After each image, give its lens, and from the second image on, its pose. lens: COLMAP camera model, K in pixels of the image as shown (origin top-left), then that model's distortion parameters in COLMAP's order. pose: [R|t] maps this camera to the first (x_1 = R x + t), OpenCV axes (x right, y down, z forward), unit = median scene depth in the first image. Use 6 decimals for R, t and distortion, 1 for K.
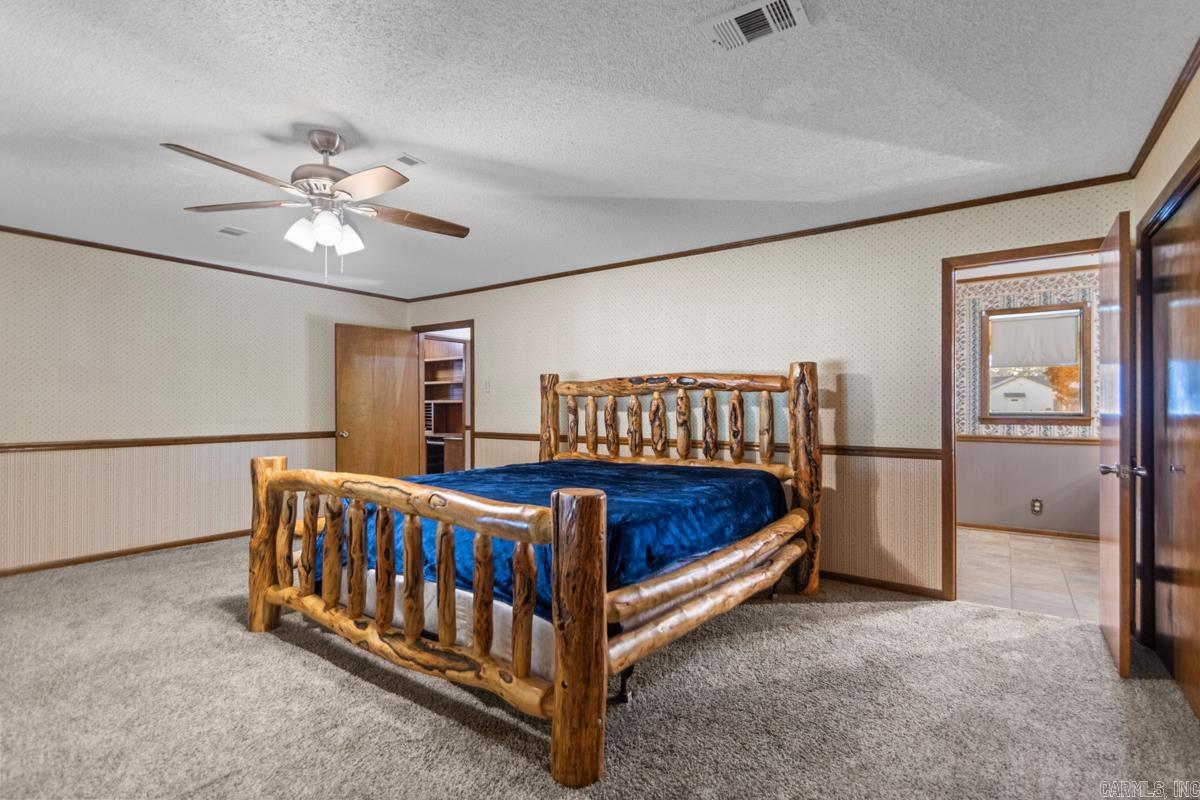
lens RADIAL K [[555.3, 0, 607.3], [0, 555.3, 401.3], [0, 0, 1]] dist [0.017923, -0.022246]
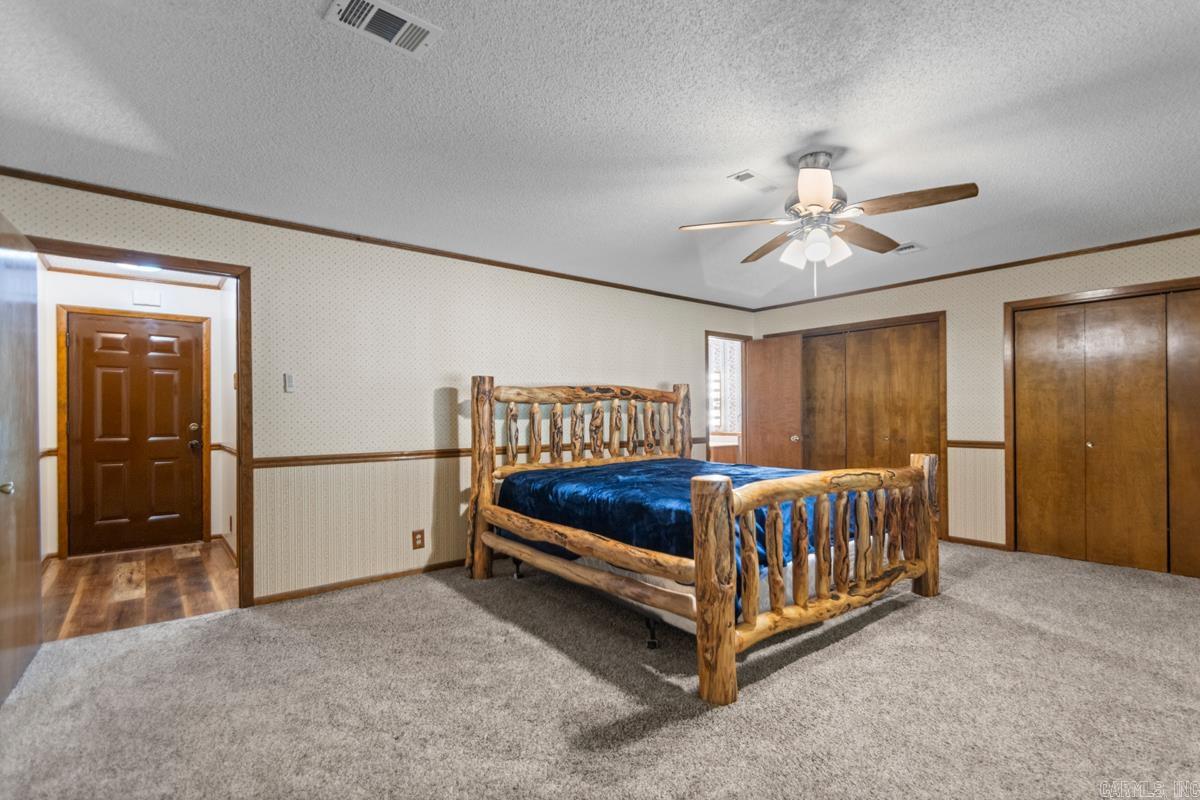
lens RADIAL K [[555.3, 0, 607.3], [0, 555.3, 401.3], [0, 0, 1]] dist [0.017923, -0.022246]
pose [[0.256340, 0.015311, 0.966465, -0.975441], [-0.000284, 0.999876, -0.015765, 0.002794], [-0.966587, 0.003767, 0.256312, 0.666887]]
